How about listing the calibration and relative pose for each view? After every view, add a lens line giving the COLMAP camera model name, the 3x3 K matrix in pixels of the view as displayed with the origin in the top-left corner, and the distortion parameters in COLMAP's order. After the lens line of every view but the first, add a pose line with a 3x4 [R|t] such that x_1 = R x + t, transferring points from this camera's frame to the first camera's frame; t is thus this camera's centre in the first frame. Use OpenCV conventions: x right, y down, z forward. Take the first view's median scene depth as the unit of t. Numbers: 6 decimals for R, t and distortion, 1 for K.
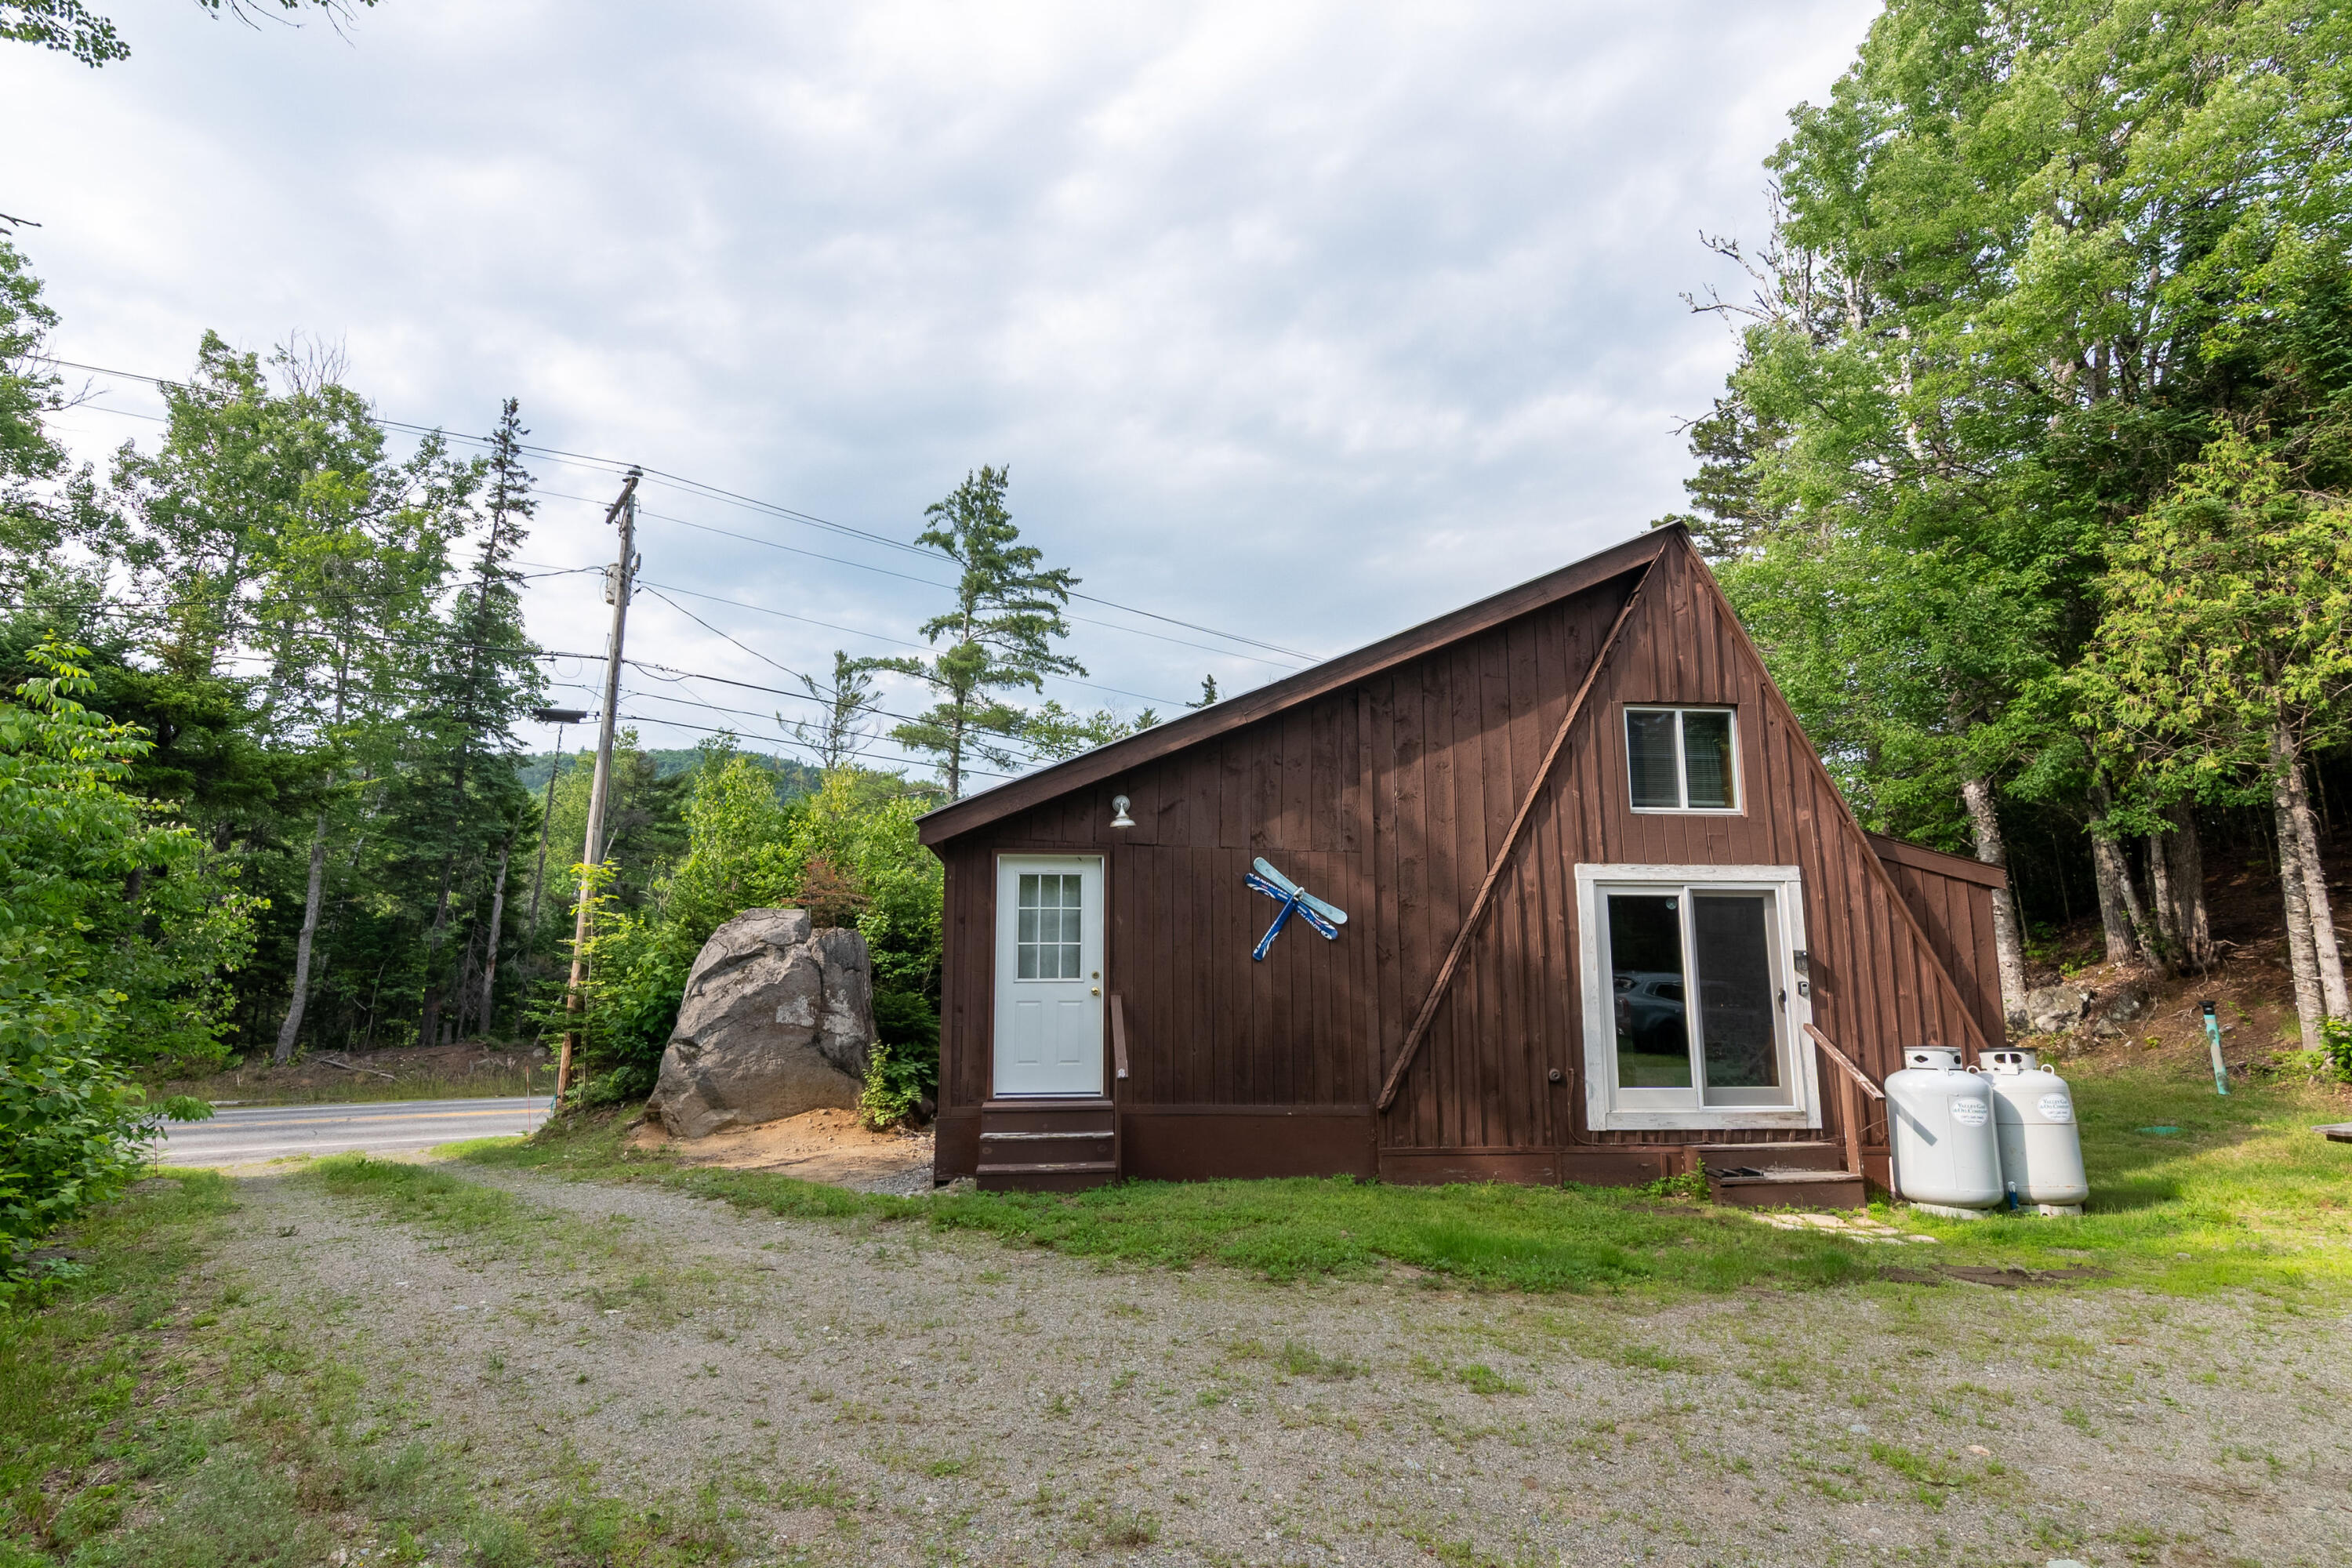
lens RADIAL K [[1171.7, 0, 1182.2], [0, 1171.7, 778.5], [0, 0, 1]] dist [-0.001560, 0.000144]
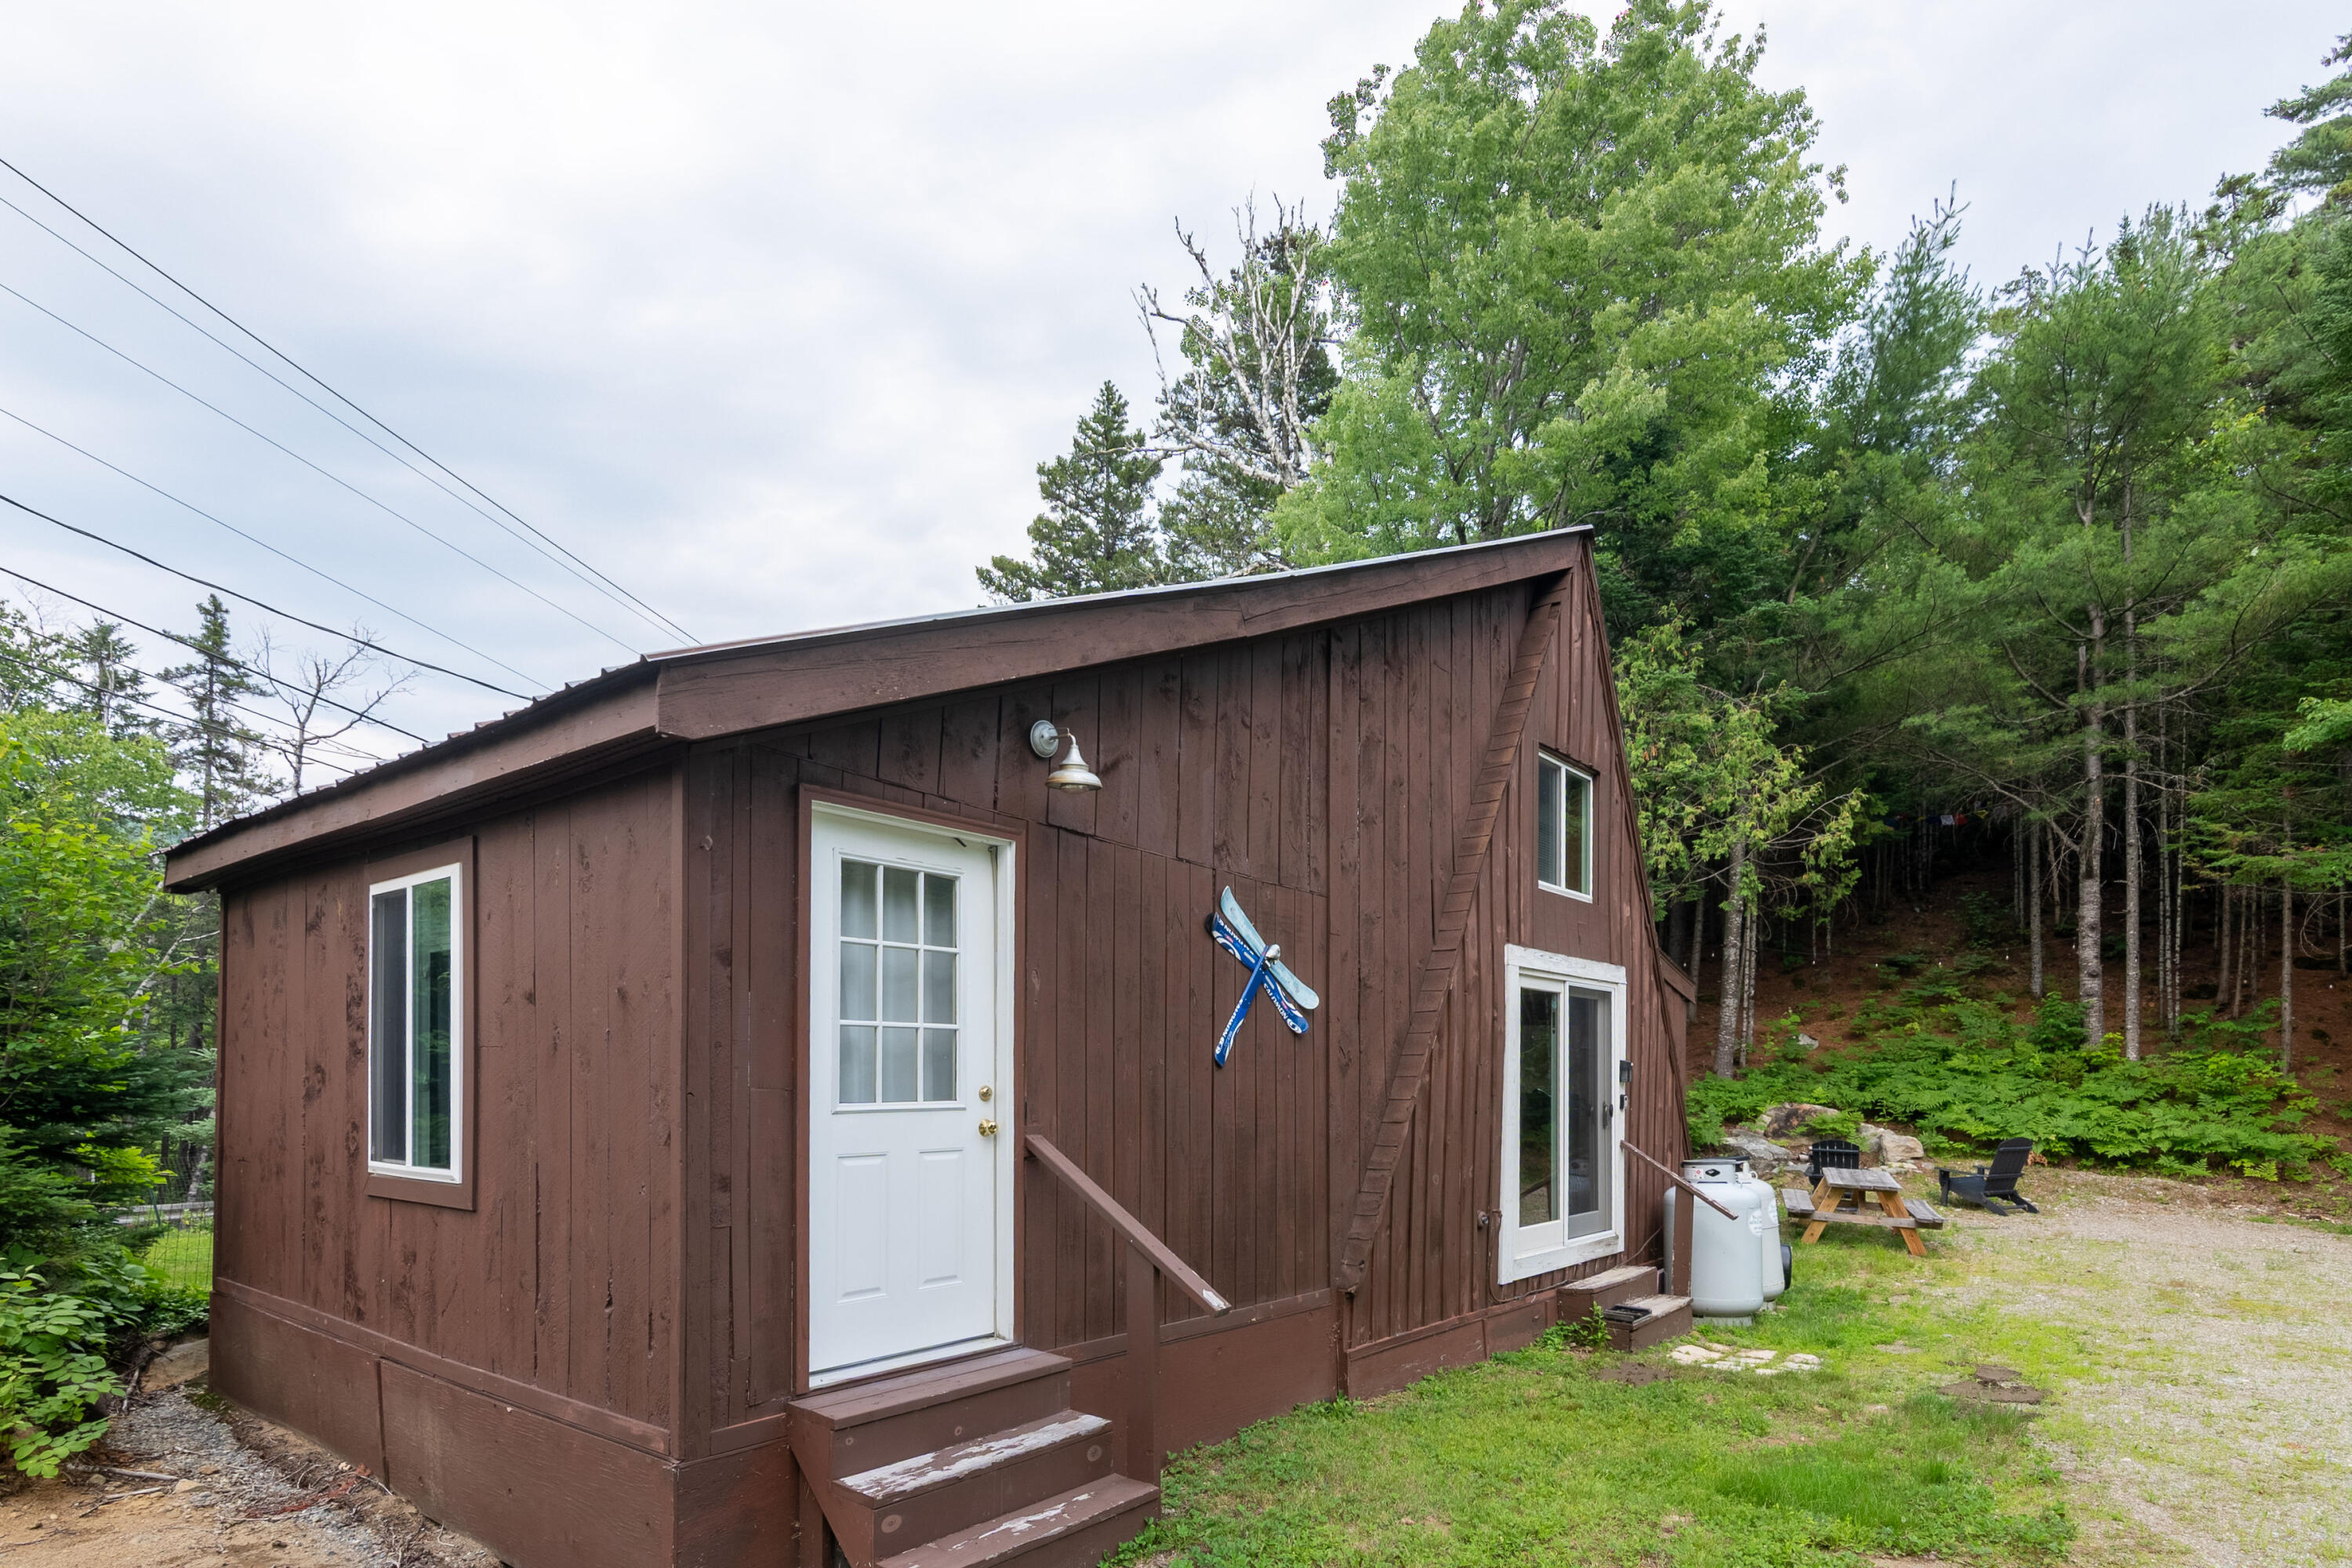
lens RADIAL K [[1215.9, 0, 1233.2], [0, 1215.9, 1053.7], [0, 0, 1]] dist [0.001956, 0.001628]
pose [[0.673072, 0.016839, 0.739385, -0.364930], [-0.126852, 0.987554, 0.092985, 0.092672], [-0.728617, -0.156378, 0.666831, 0.597838]]
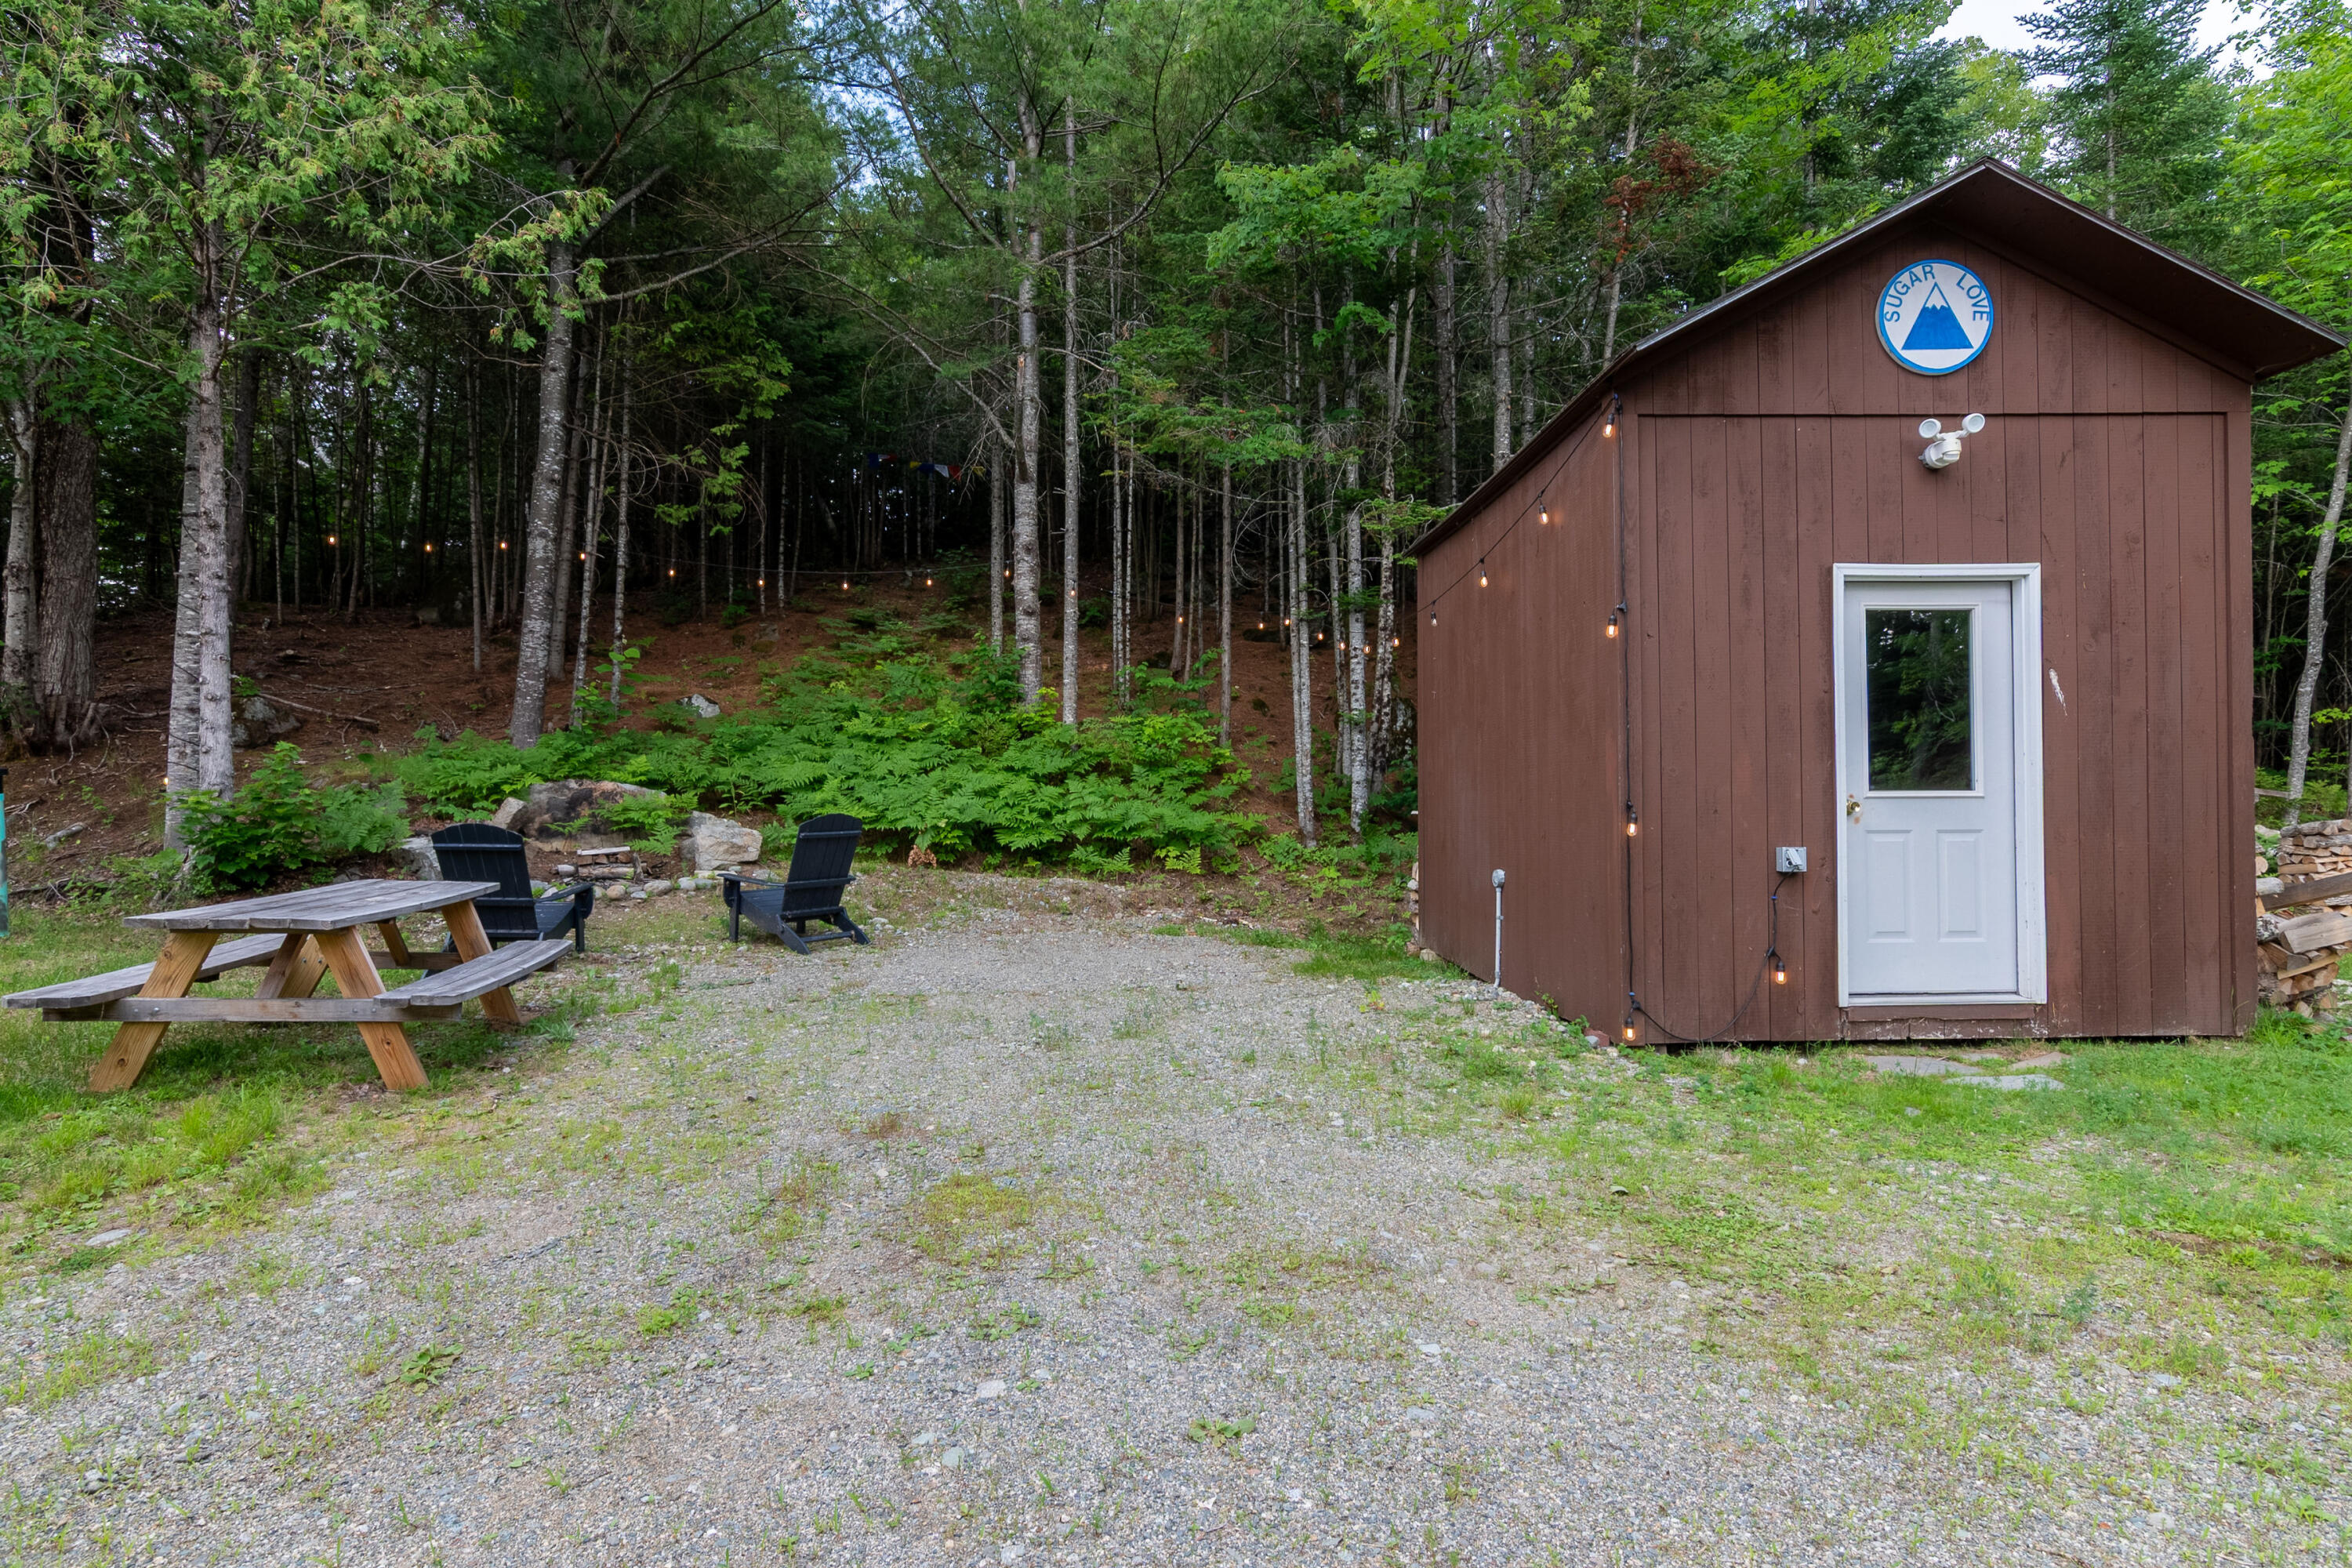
lens RADIAL K [[1155.4, 0, 1181.5], [0, 1155.4, 789.7], [0, 0, 1]] dist [0.002051, 0.000705]
pose [[0.109732, 0.020982, 0.993740, 0.622333], [-0.158994, 0.987274, -0.003288, 0.158333], [-0.981162, -0.157638, 0.111672, 0.547650]]
